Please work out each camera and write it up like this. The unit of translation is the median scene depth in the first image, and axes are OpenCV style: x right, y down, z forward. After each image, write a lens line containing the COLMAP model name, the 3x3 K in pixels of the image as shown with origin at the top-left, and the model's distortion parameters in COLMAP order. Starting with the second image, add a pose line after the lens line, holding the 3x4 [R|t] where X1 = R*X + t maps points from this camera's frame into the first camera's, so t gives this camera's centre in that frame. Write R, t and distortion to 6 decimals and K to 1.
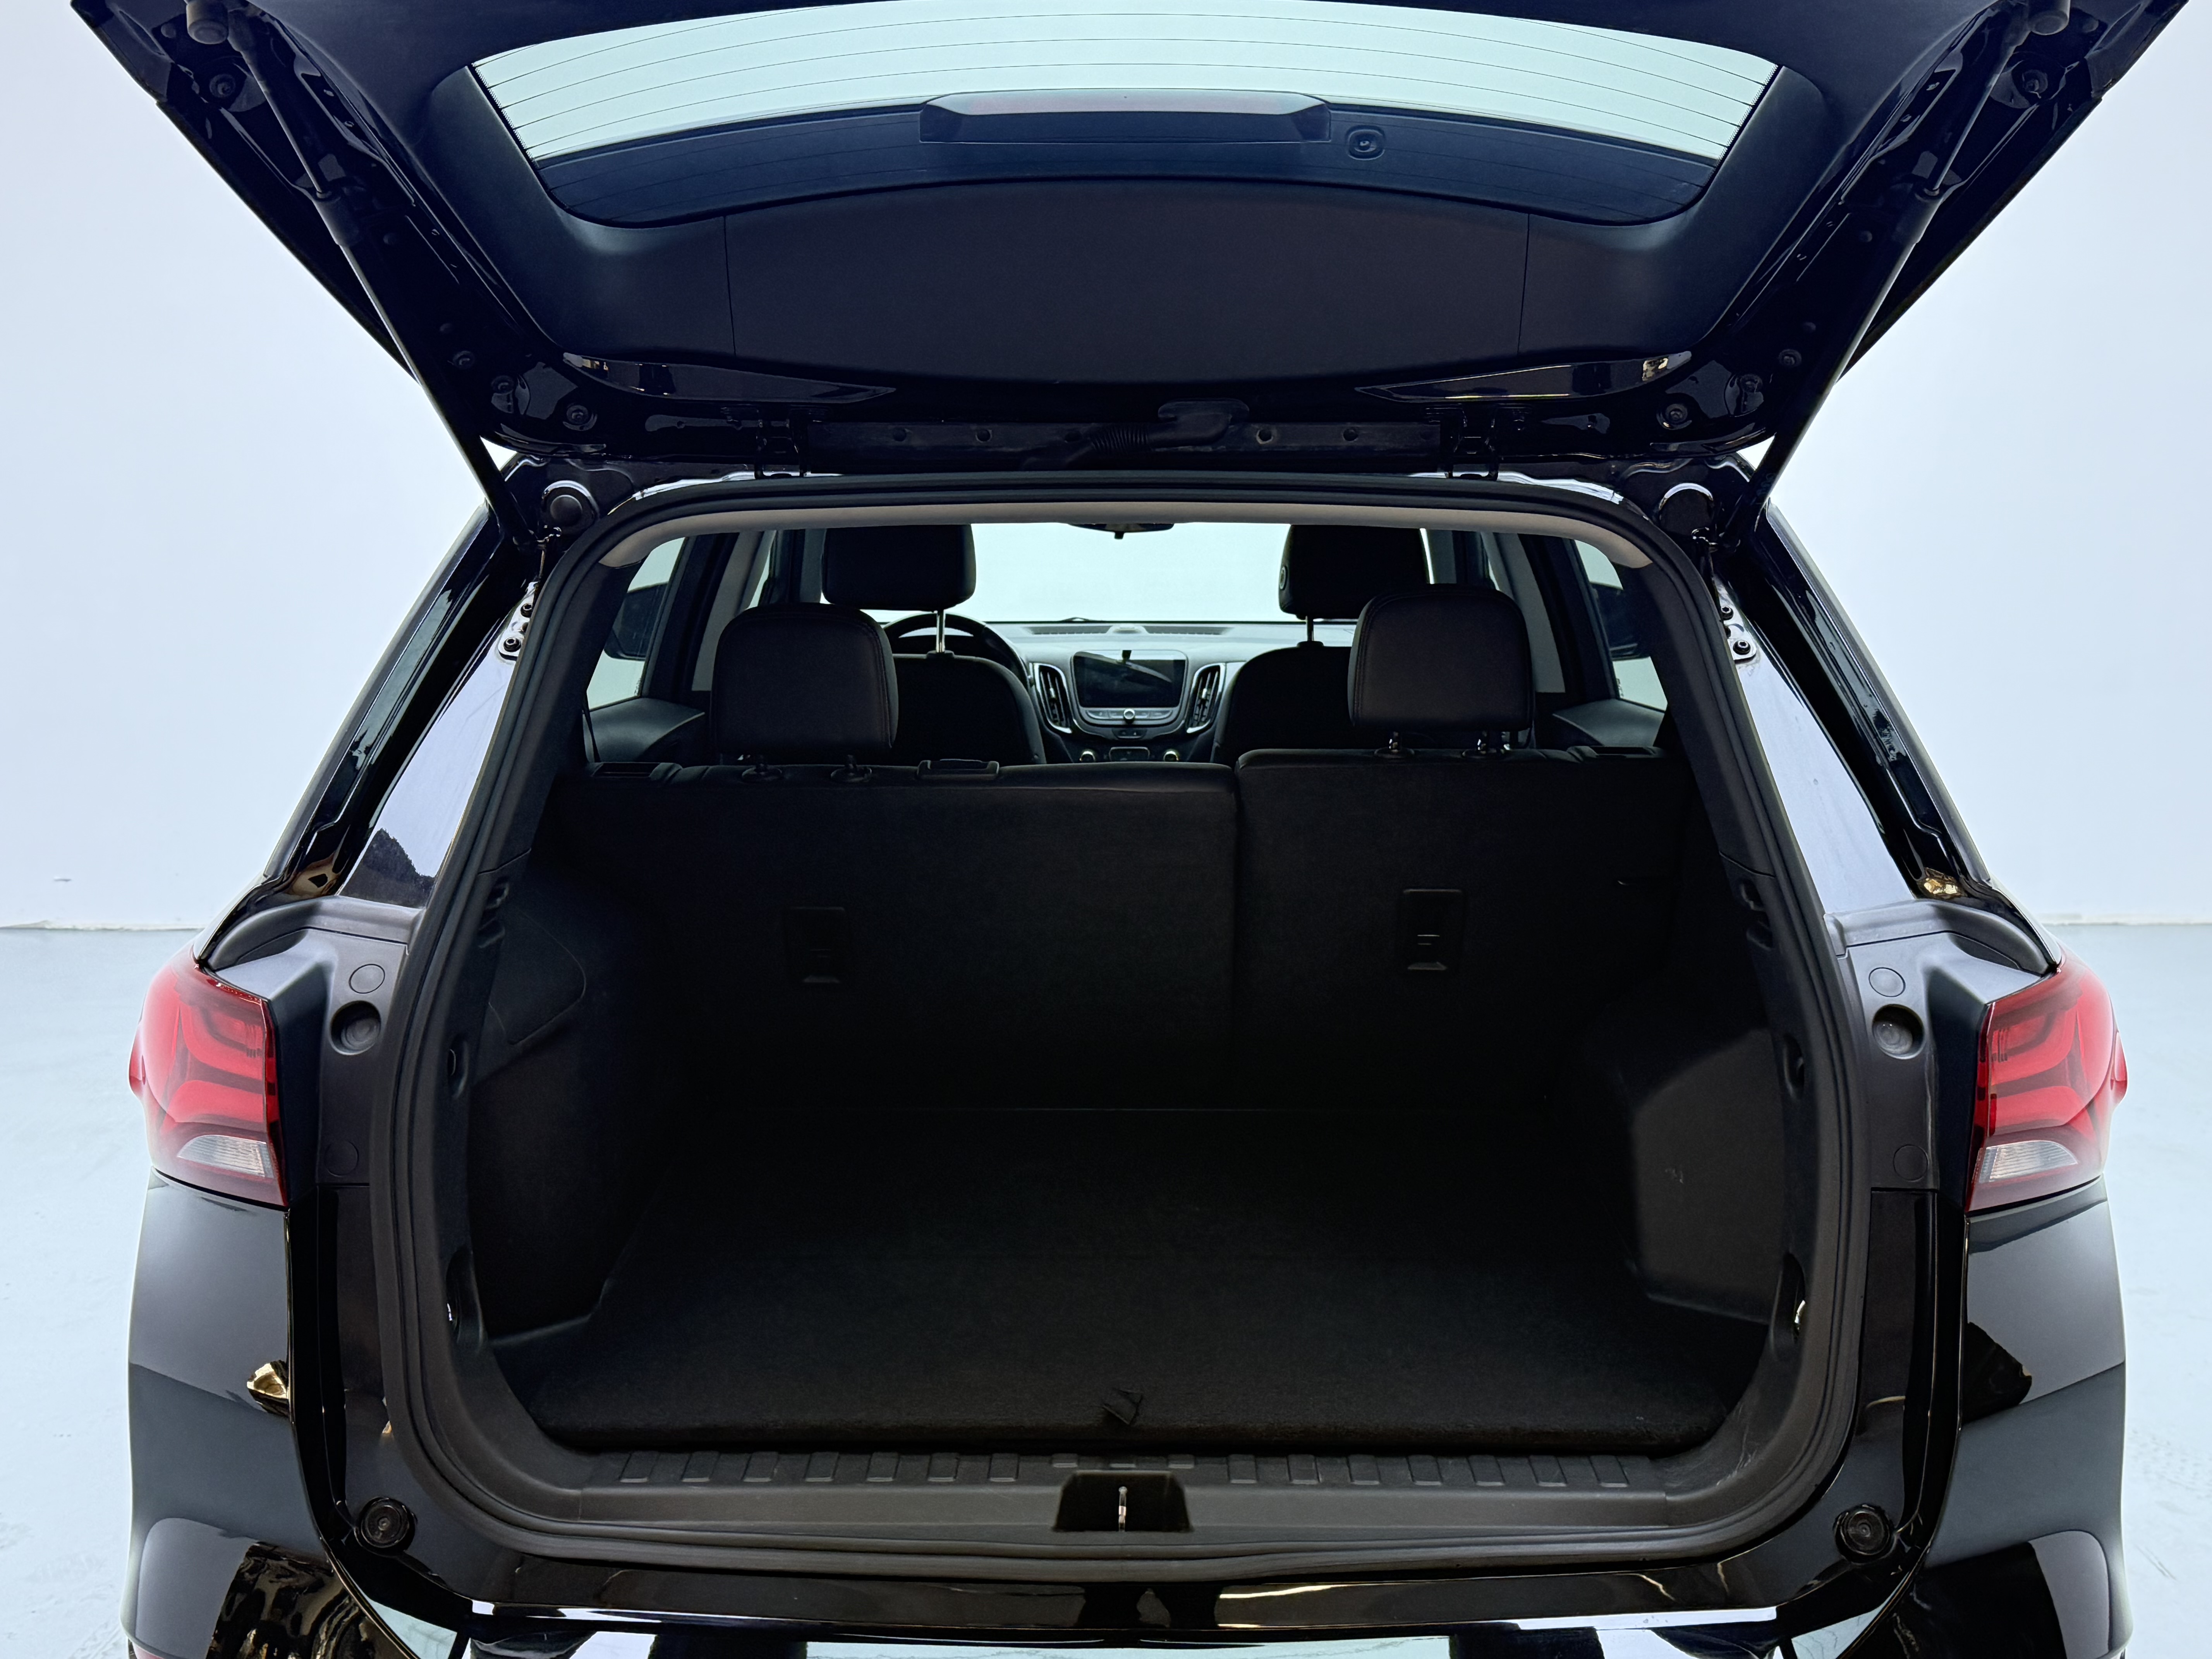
lens RADIAL K [[2312.8, 0, 1111.2], [0, 2312.8, 831.2], [0, 0, 1]] dist [-0.001277, 0.000000]
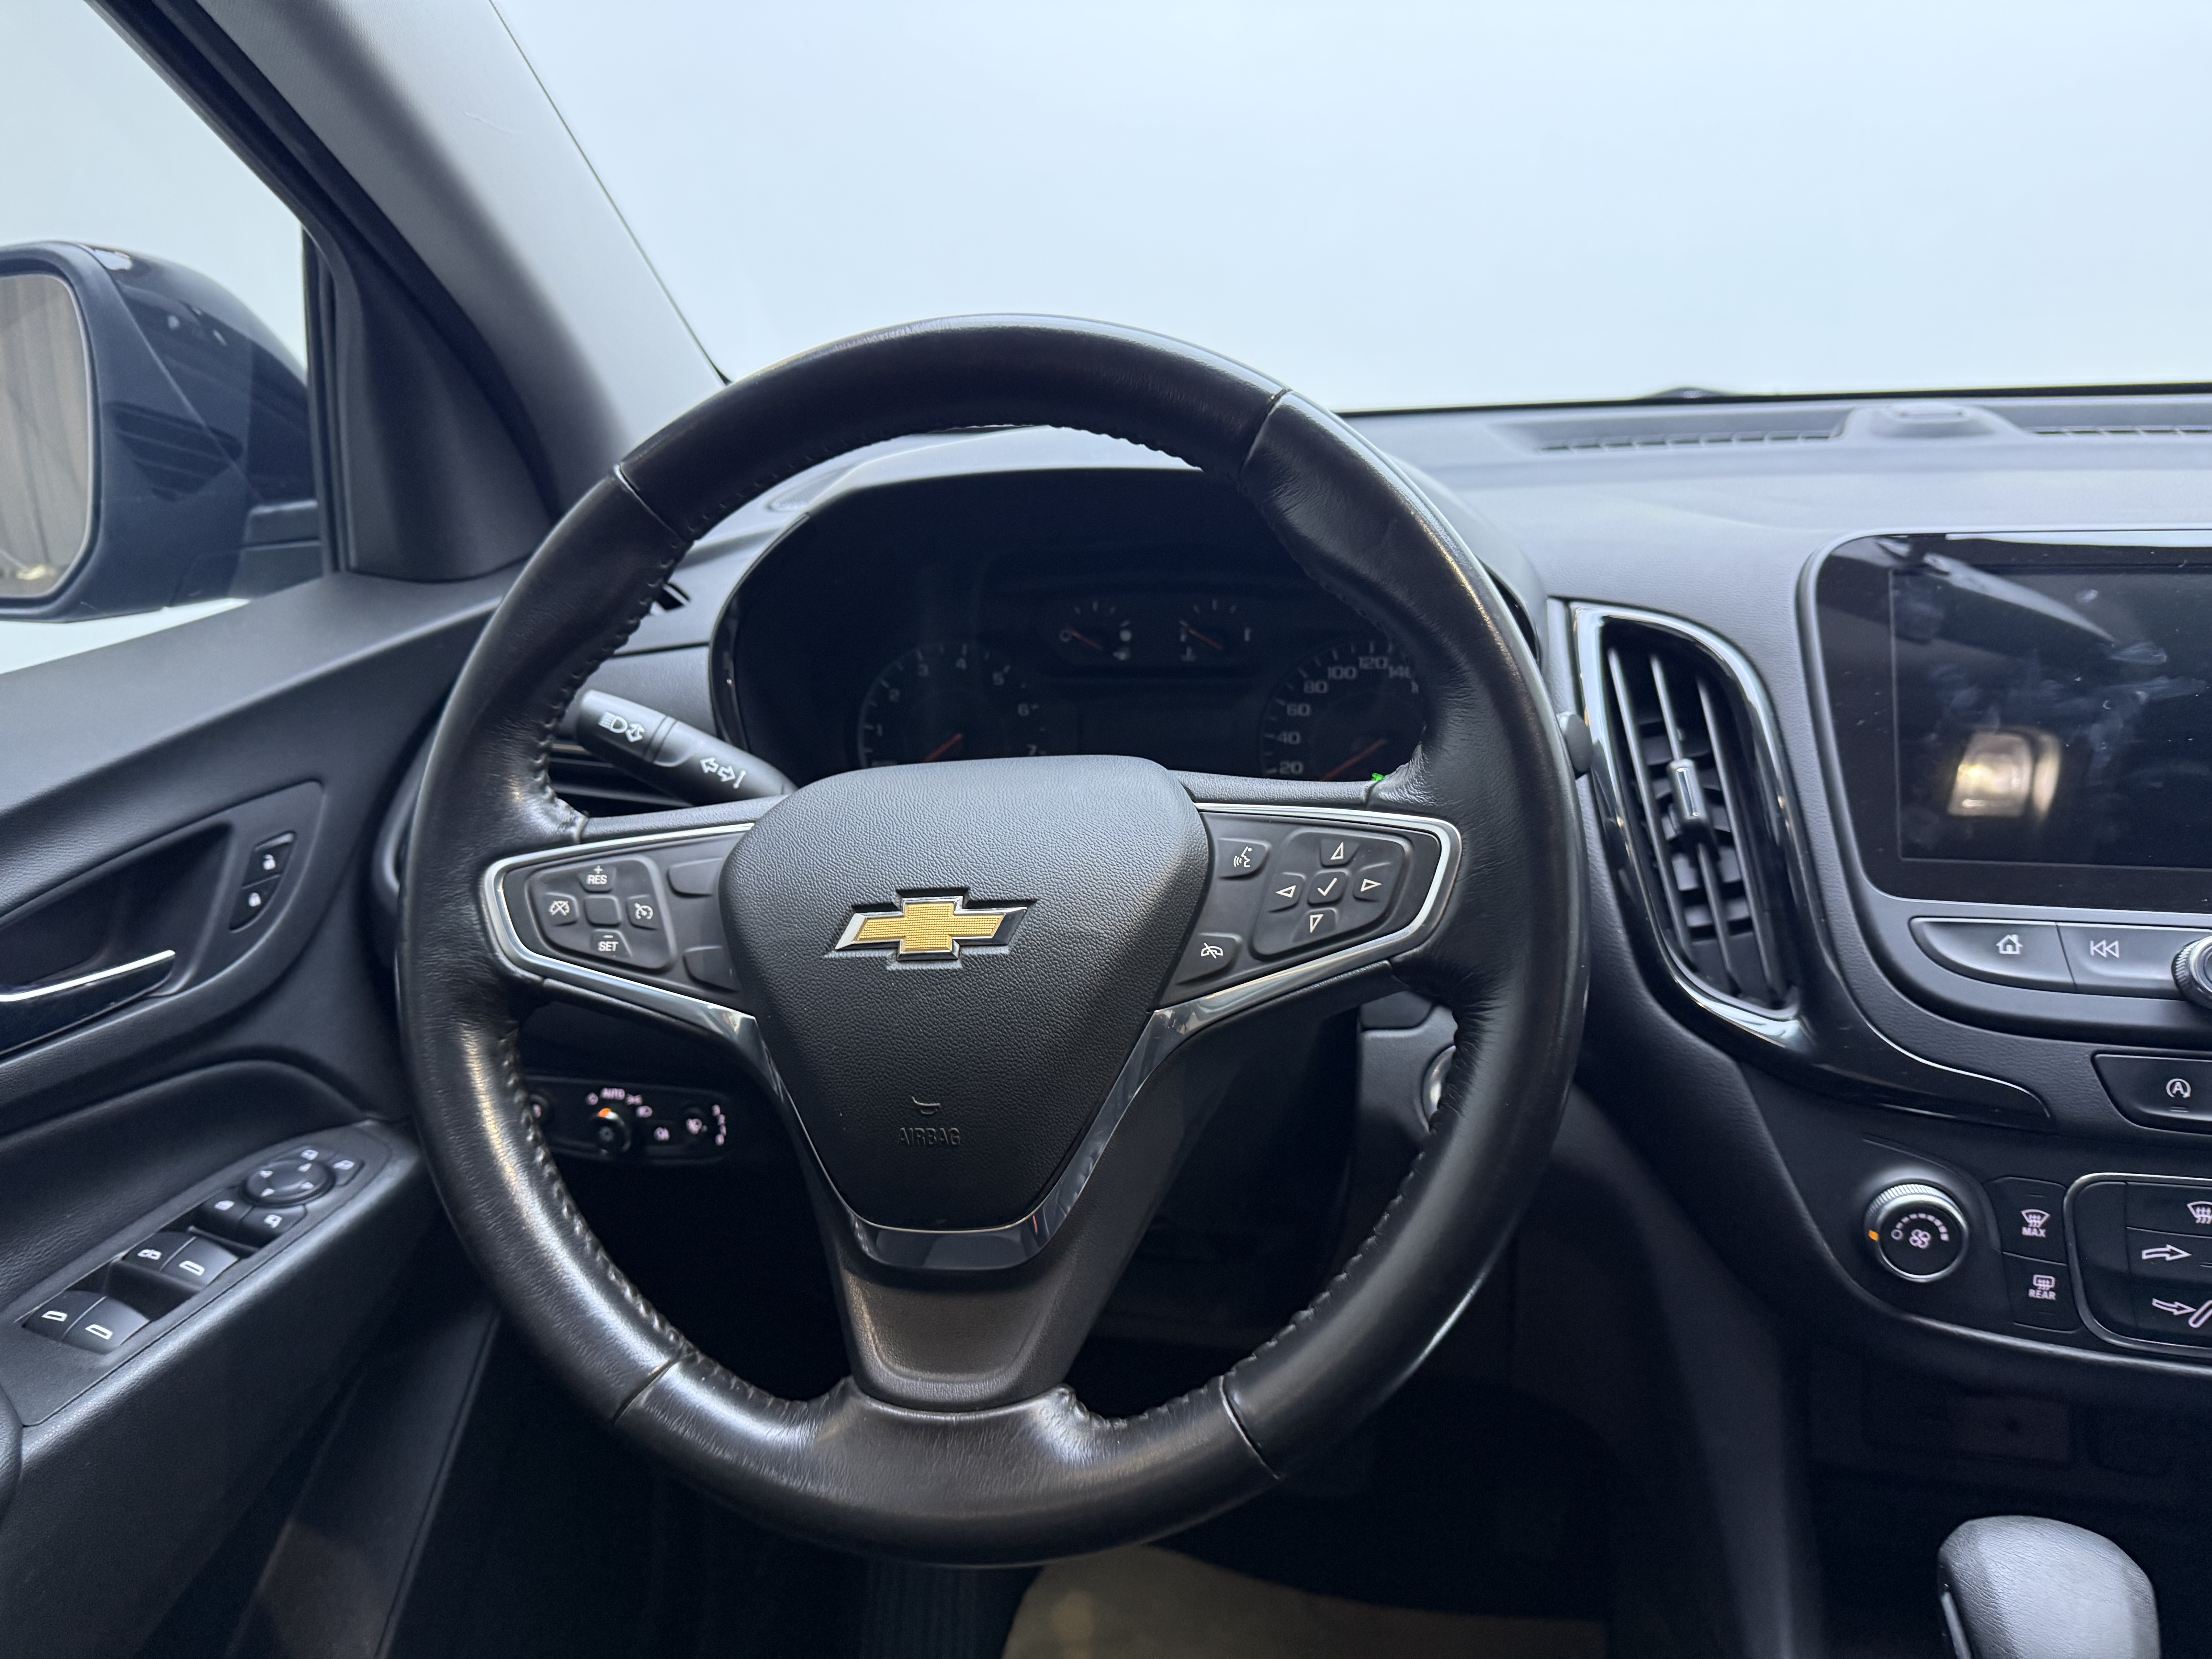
lens RADIAL K [[1560.9, 0, 1113.1], [0, 1560.9, 821.0], [0, 0, 1]] dist [0.000828, -0.014293]
pose [[0.968561, 0.032134, -0.246693, -0.038316], [0.003109, 0.989982, 0.141160, -0.074275], [0.248757, -0.137489, 0.958758, 0.877578]]
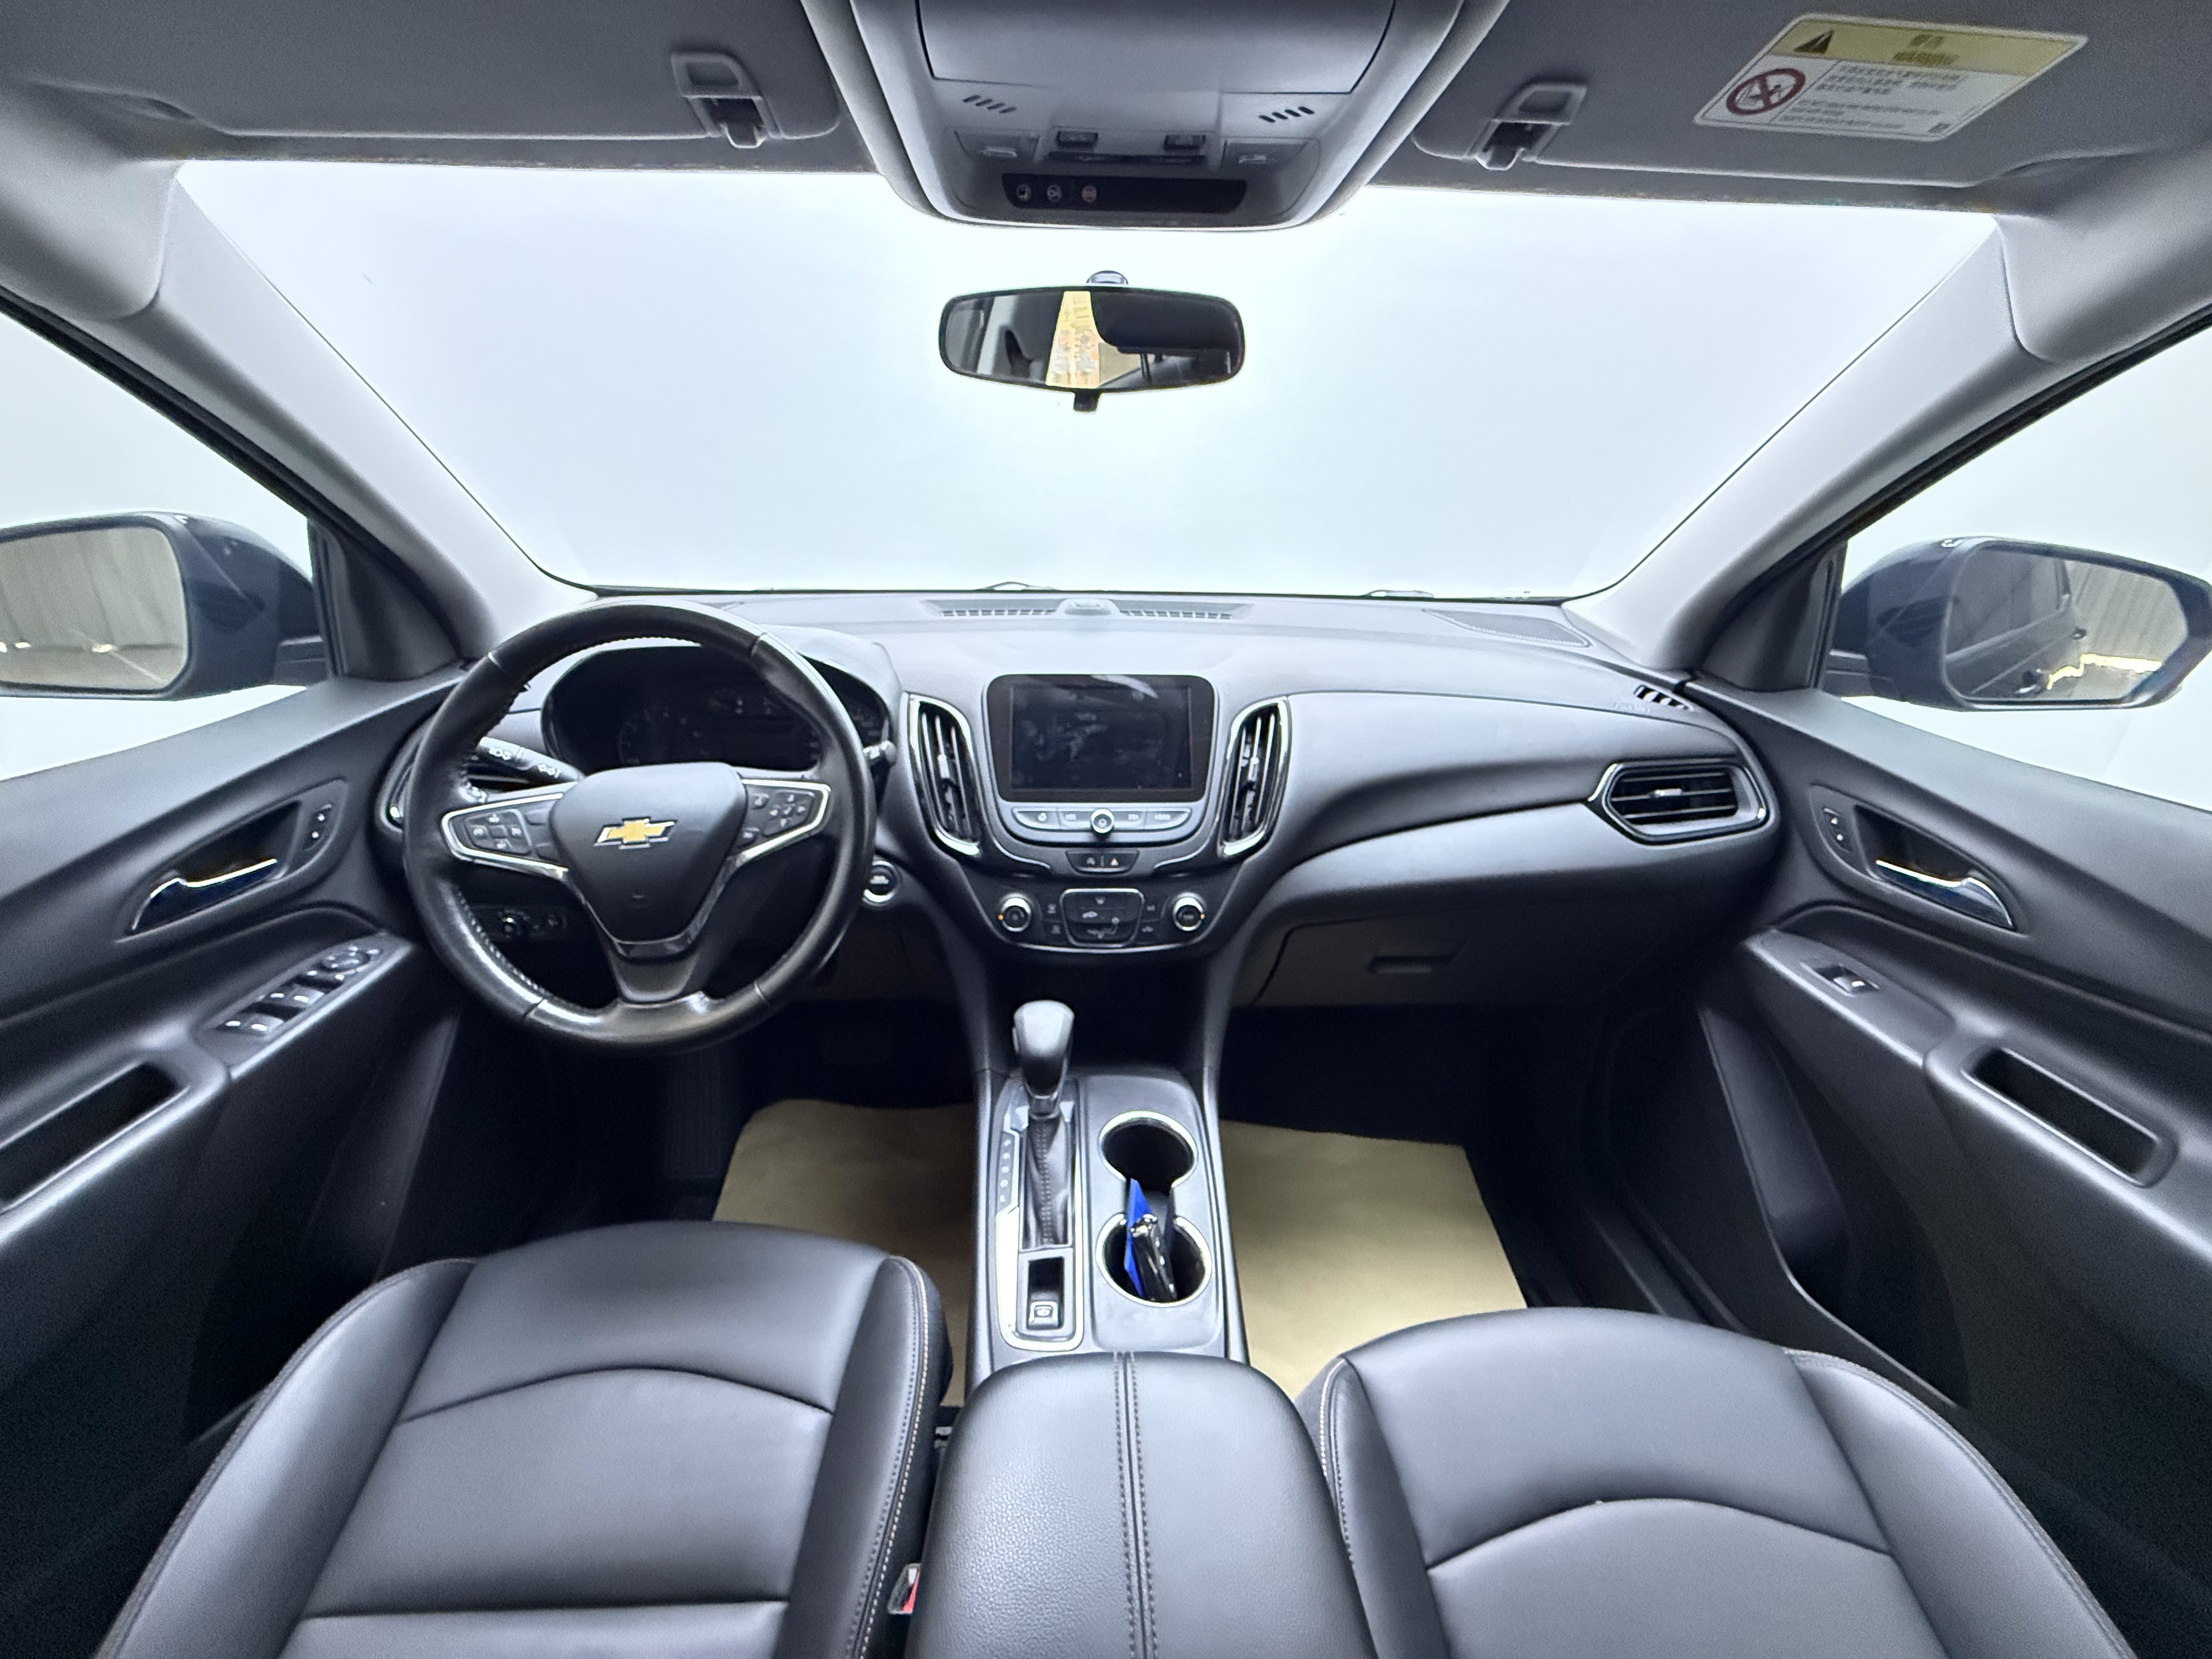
lens RADIAL K [[885.2, 0, 1100.7], [0, 885.2, 820.9], [0, 0, 1]] dist [-0.002781, 0.000661]
pose [[0.999239, -0.000544, 0.039013, 0.000315], [-0.007954, 0.976064, 0.217338, -0.089305], [-0.038197, -0.217482, 0.975317, 0.816985]]
